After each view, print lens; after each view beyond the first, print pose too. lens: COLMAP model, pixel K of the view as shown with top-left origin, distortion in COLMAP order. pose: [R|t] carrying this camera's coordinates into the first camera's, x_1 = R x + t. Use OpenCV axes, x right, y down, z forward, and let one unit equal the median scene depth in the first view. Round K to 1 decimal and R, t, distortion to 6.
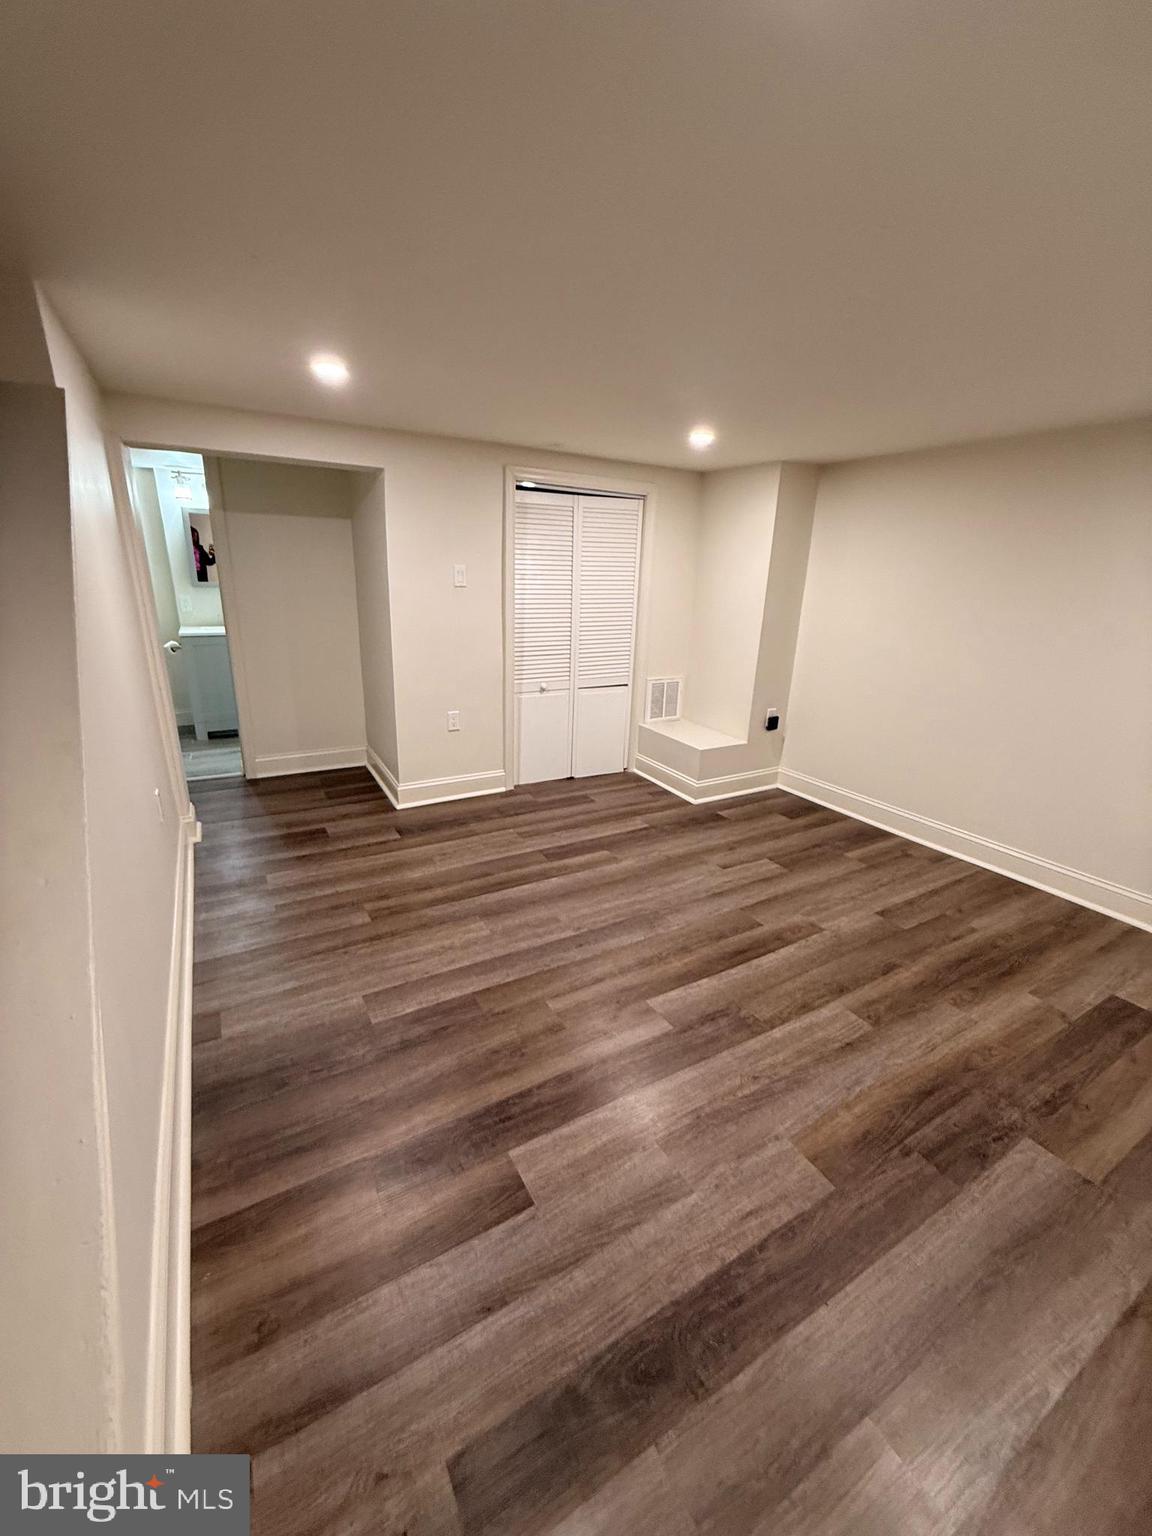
lens RADIAL K [[613.3, 0, 576.4], [0, 613.3, 764.6], [0, 0, 1]] dist [-0.000327, 0.000615]
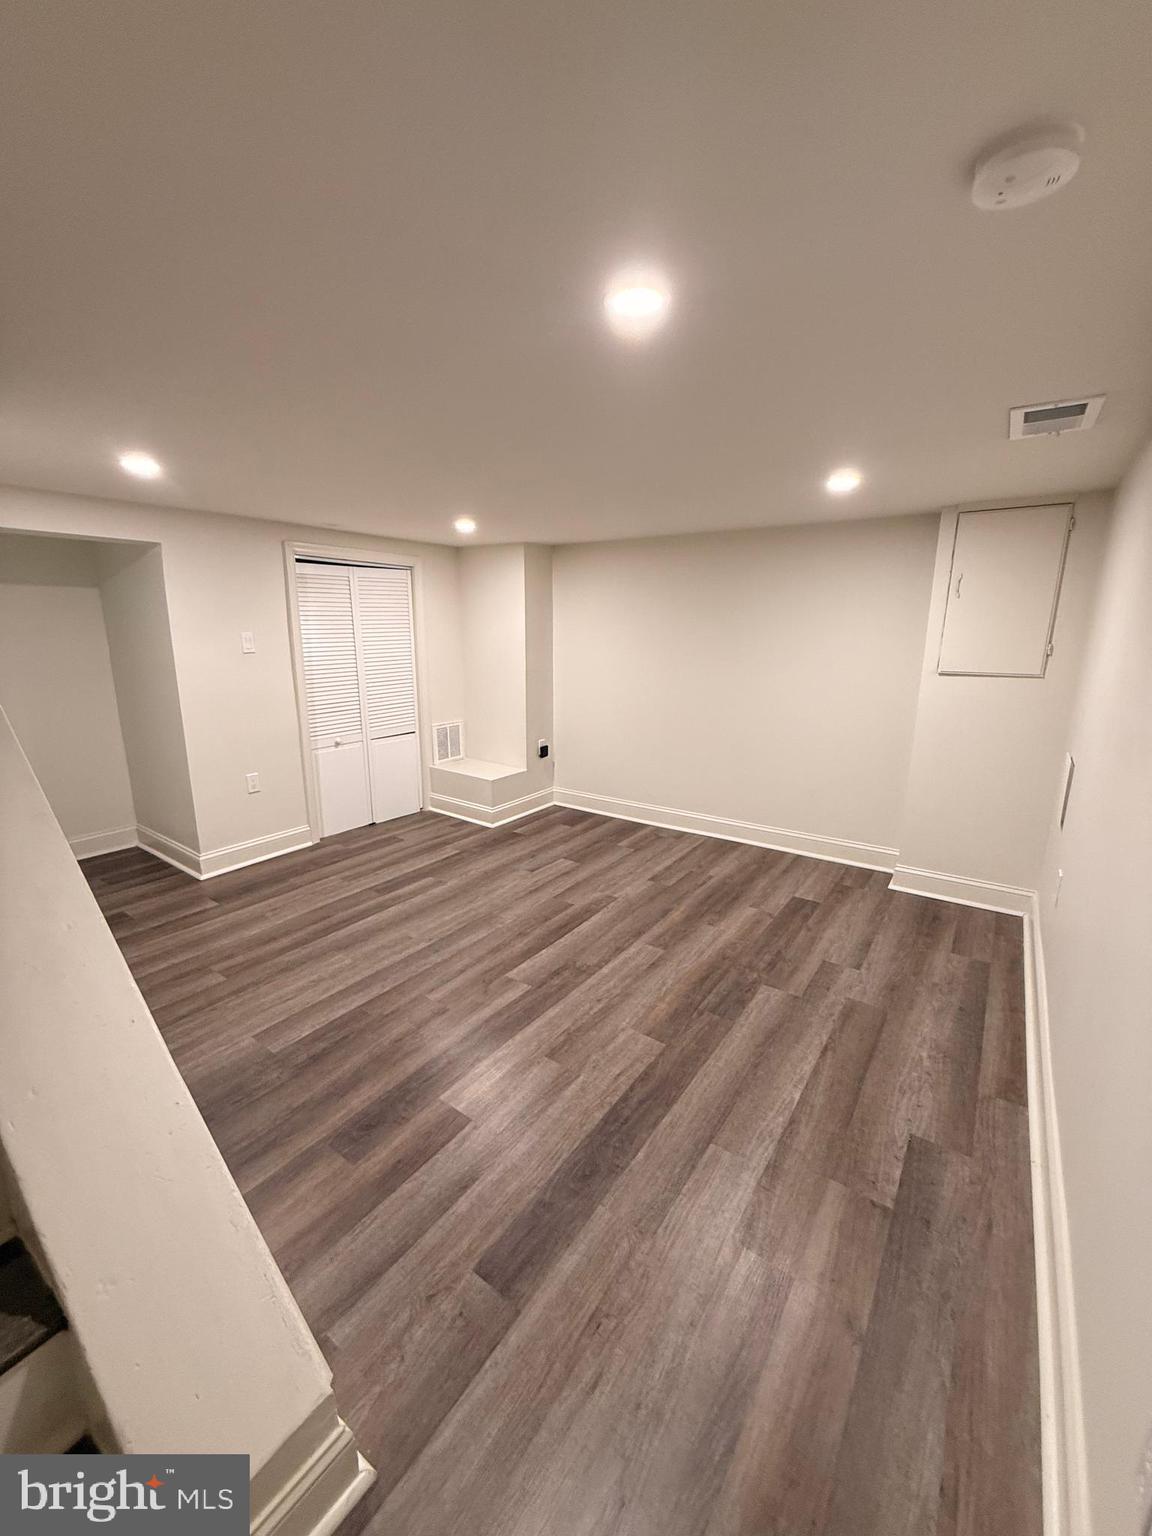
lens RADIAL K [[613.3, 0, 573.4], [0, 613.3, 766.0], [0, 0, 1]] dist [-0.000327, 0.000615]
pose [[0.911797, -0.118766, 0.393091, -0.163969], [0.147031, 0.988220, -0.042473, 0.031840], [-0.383416, 0.096524, 0.918518, -0.197035]]
